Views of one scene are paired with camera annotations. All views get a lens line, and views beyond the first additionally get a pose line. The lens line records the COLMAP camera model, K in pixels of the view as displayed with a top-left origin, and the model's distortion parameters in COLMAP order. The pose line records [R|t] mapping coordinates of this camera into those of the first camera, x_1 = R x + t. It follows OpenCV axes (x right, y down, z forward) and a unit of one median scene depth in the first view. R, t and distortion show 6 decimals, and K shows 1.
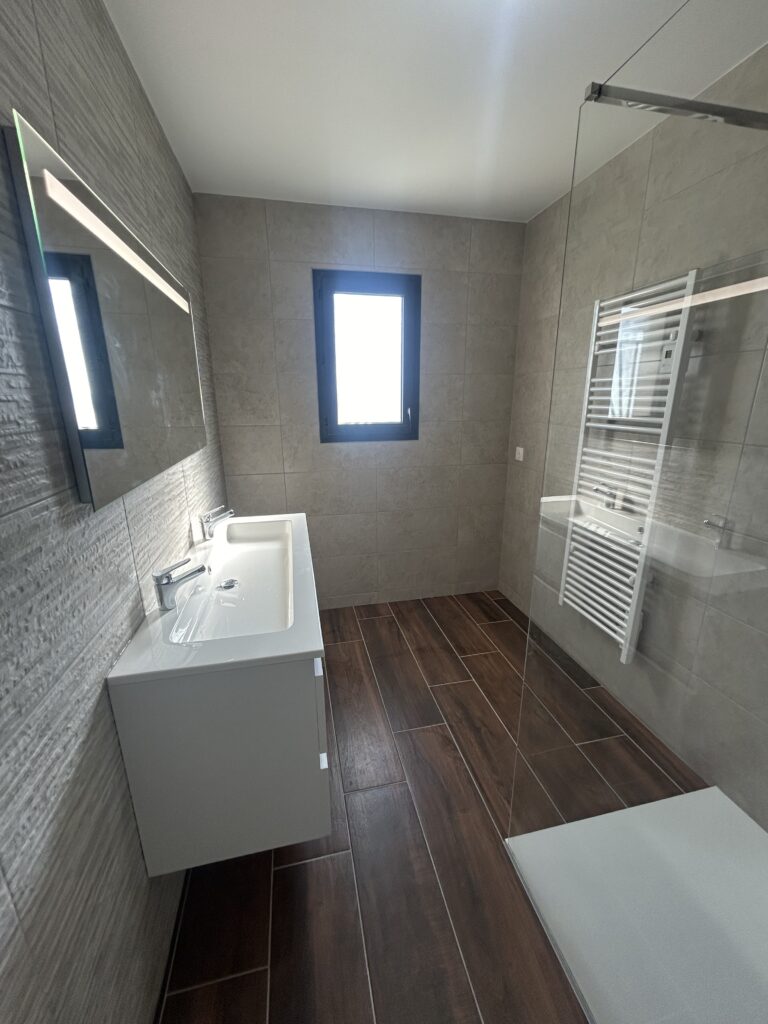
lens RADIAL K [[411.3, 0, 381.9], [0, 411.3, 512.8], [0, 0, 1]] dist [-0.000394, 0.000563]
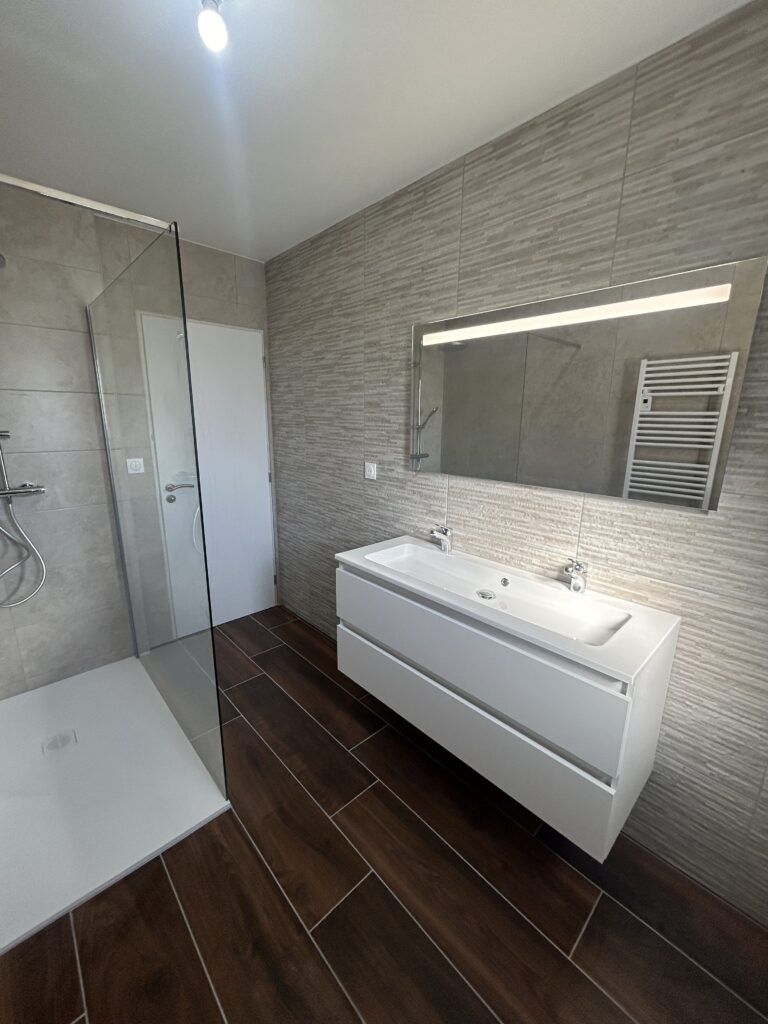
lens RADIAL K [[411.3, 0, 384.5], [0, 411.3, 512.4], [0, 0, 1]] dist [-0.000394, 0.000563]
pose [[-0.858852, 0.113021, -0.499600, 0.324760], [-0.145800, 0.881067, 0.449959, -0.399913], [0.491036, 0.459289, -0.740228, 1.337145]]
